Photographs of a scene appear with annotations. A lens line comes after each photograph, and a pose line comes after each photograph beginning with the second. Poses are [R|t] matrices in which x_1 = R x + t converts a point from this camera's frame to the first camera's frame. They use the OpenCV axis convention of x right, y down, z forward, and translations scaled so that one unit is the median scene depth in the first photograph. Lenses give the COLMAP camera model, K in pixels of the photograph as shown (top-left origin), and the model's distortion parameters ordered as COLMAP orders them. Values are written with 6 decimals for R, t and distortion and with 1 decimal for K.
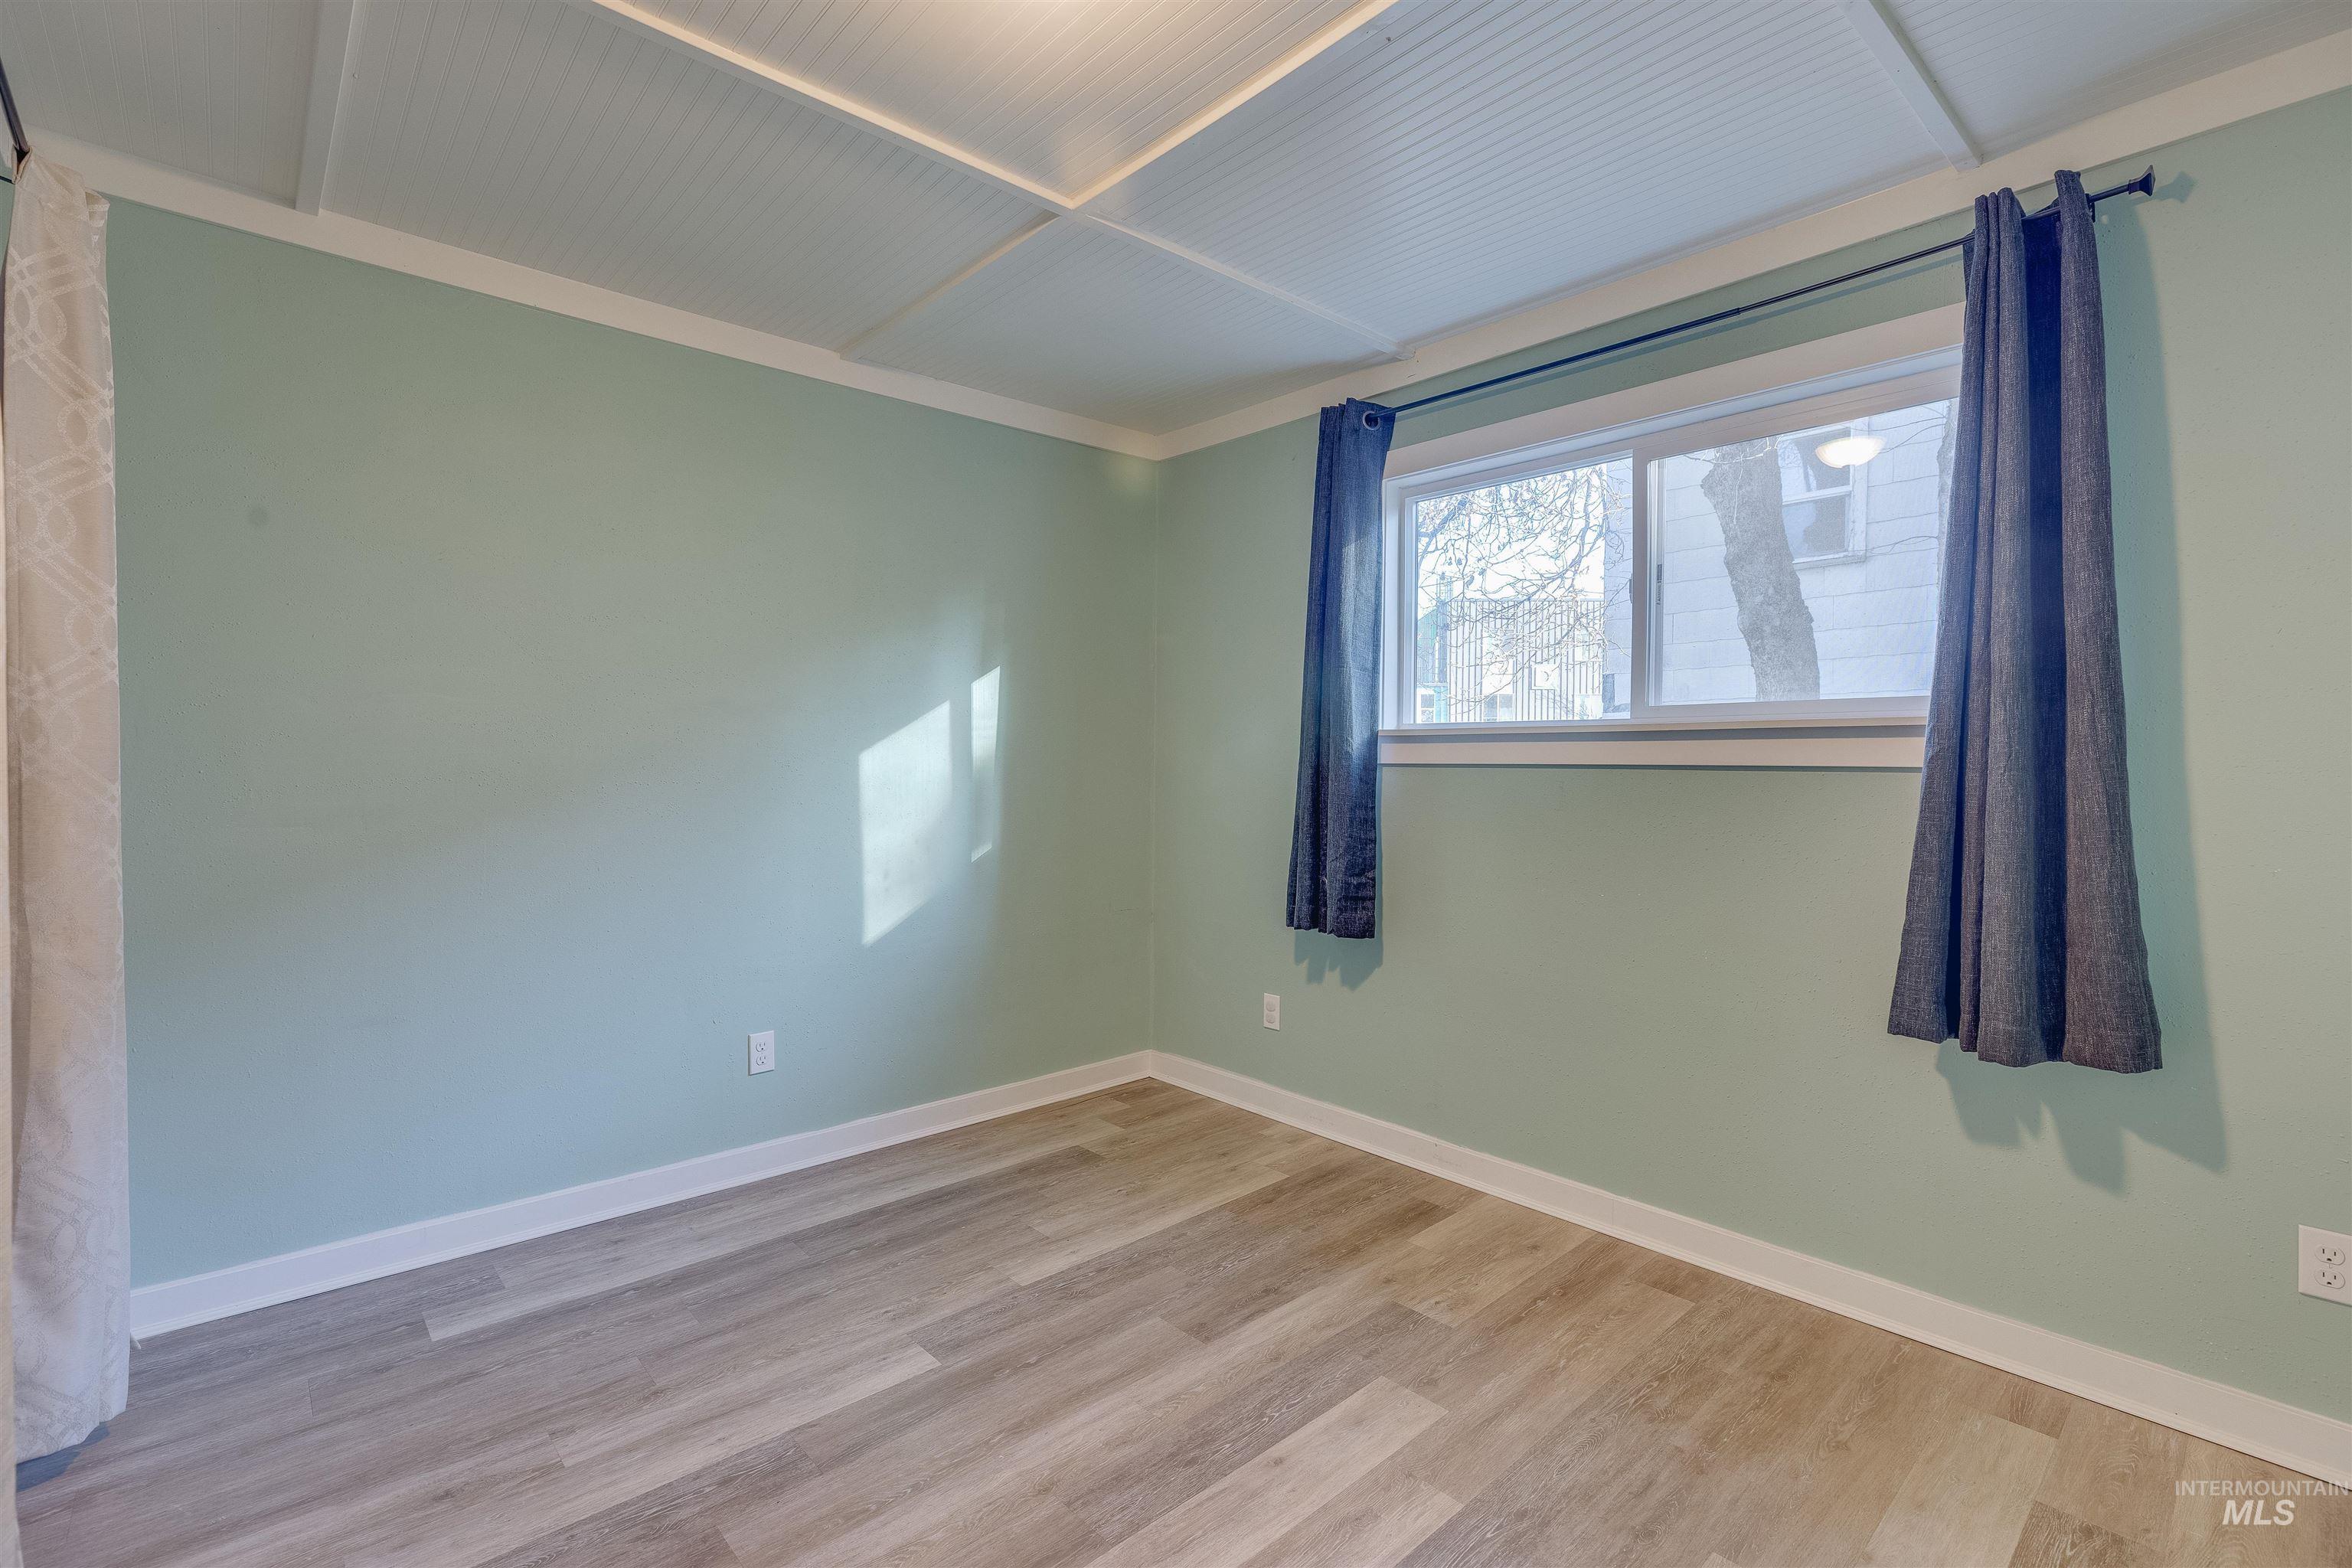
lens RADIAL K [[1047.7, 0, 1177.6], [0, 1047.7, 779.0], [0, 0, 1]] dist [0.003704, 0.000943]
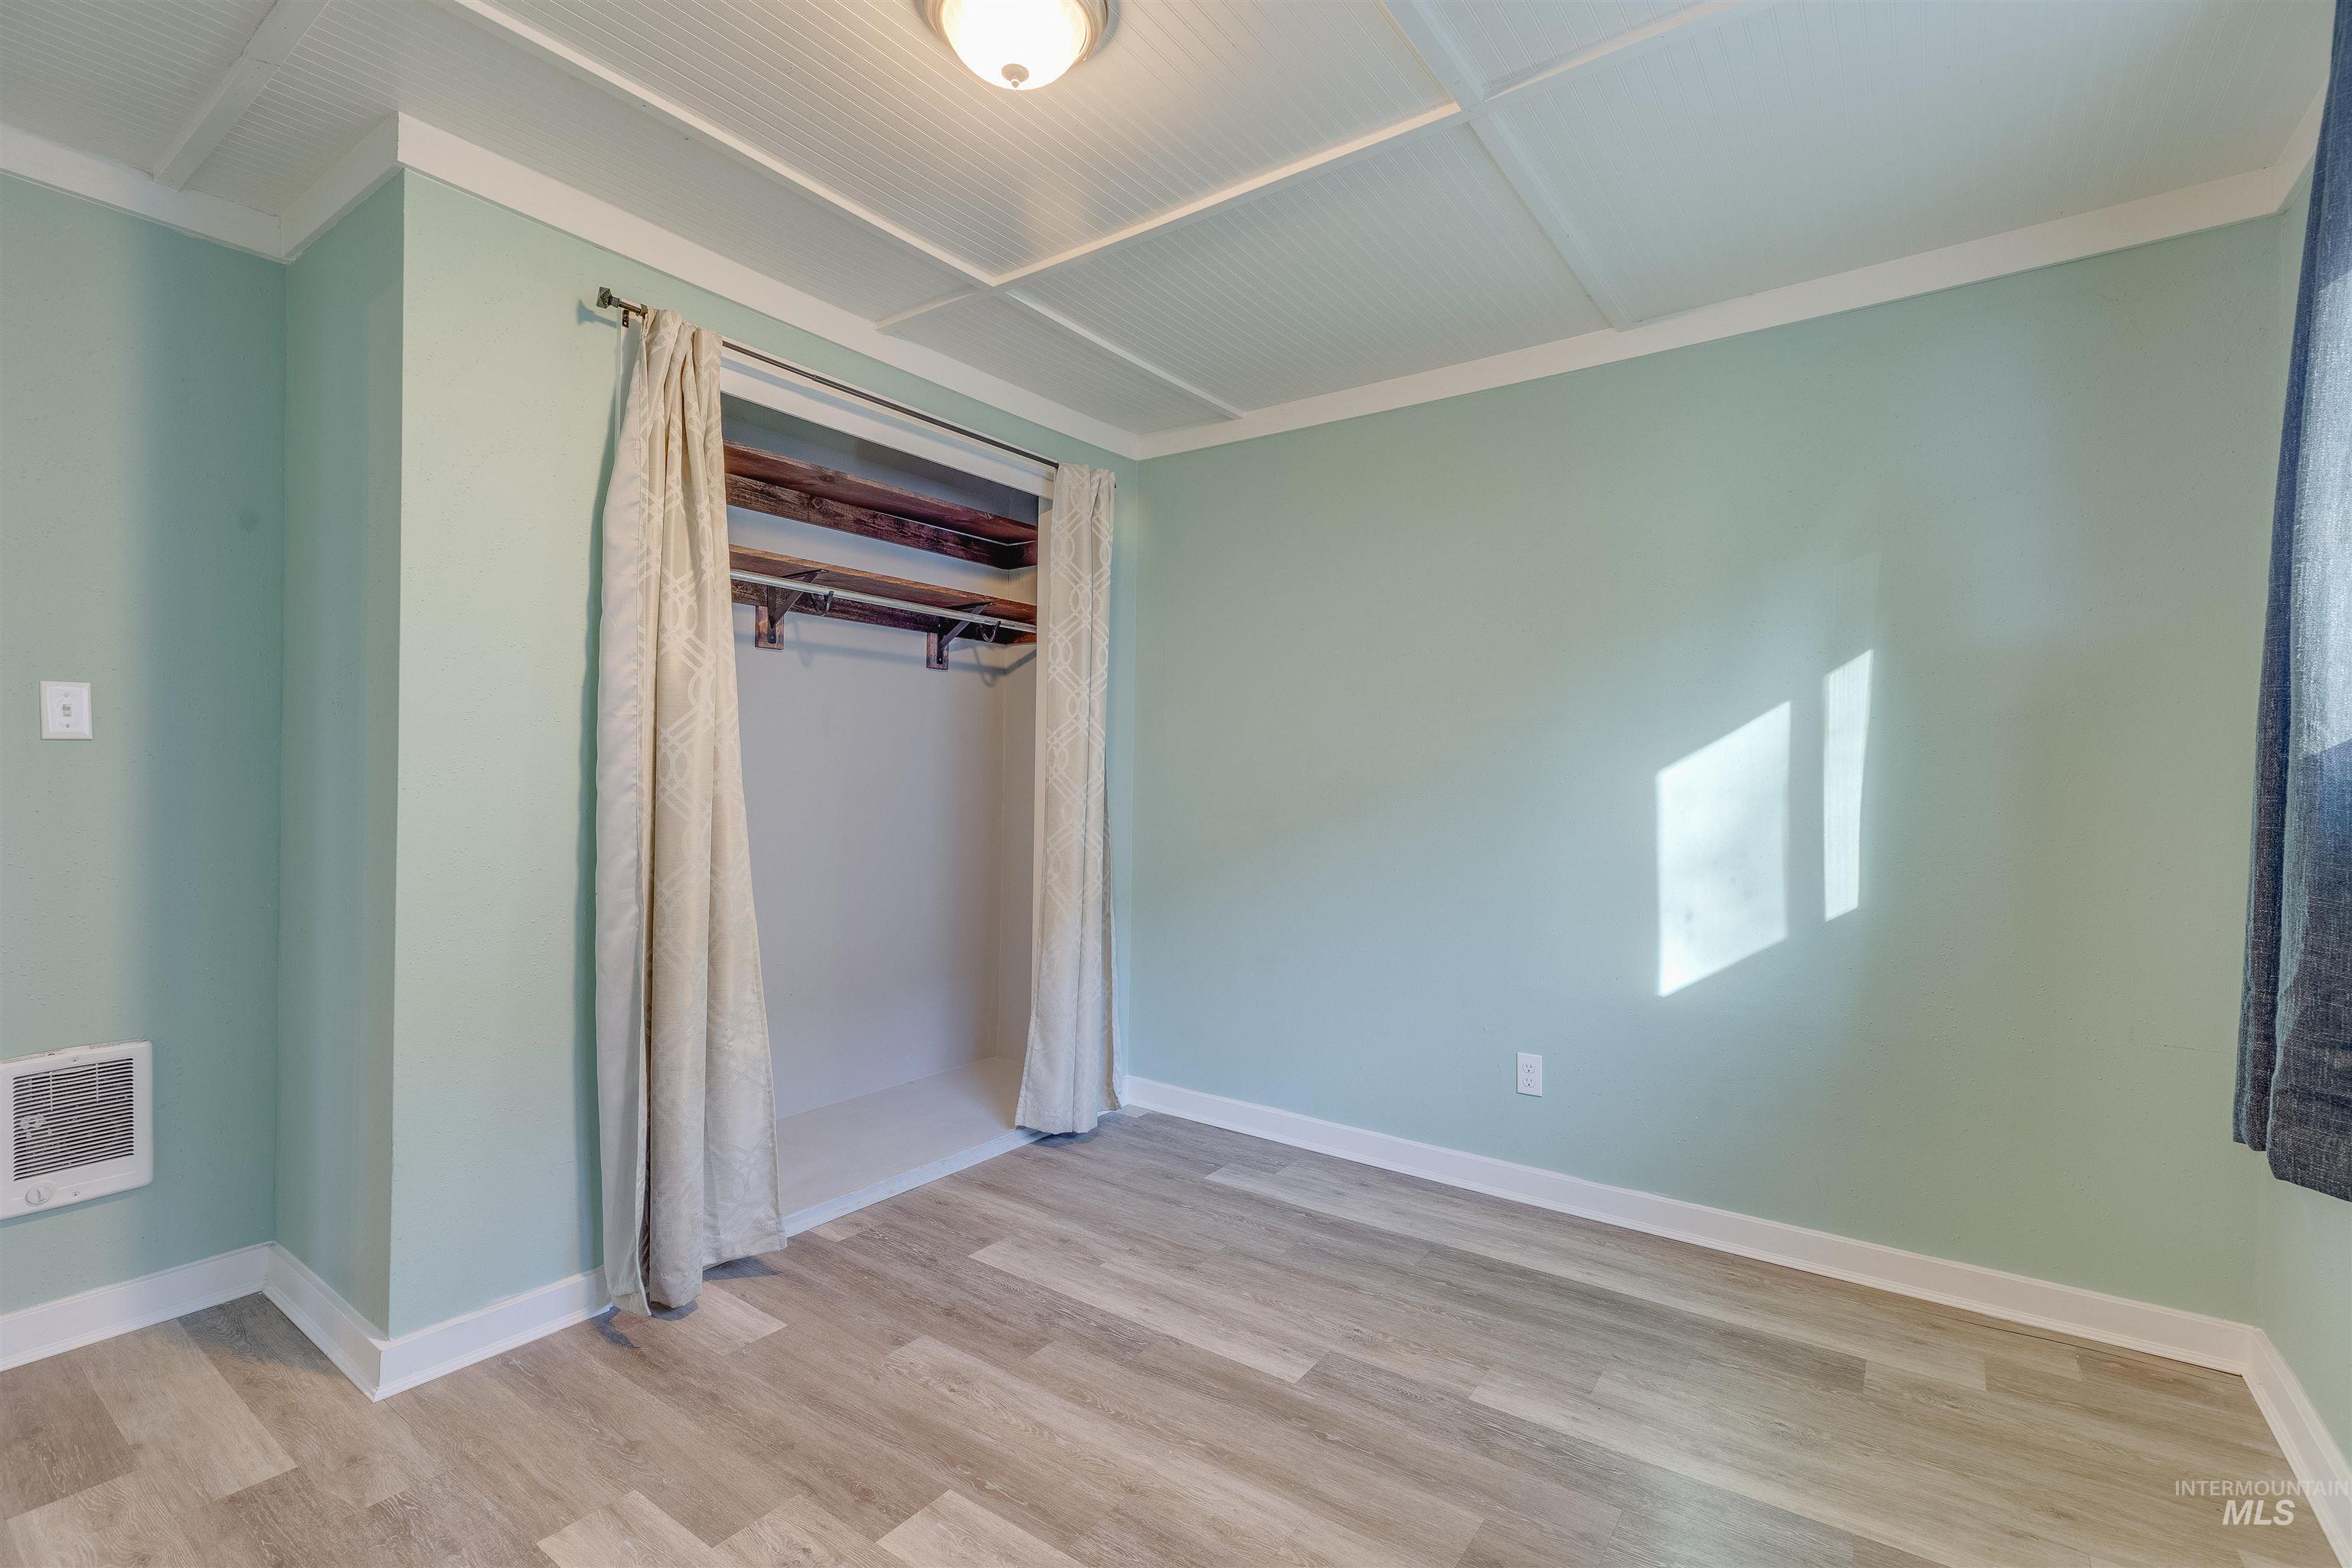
lens RADIAL K [[1047.7, 0, 1177.6], [0, 1047.7, 779.0], [0, 0, 1]] dist [0.003704, 0.000943]
pose [[0.220356, -0.000764, -0.975419, 0.614646], [-0.025841, 0.999644, -0.006621, -0.002452], [0.975077, 0.026665, 0.220258, 0.565199]]
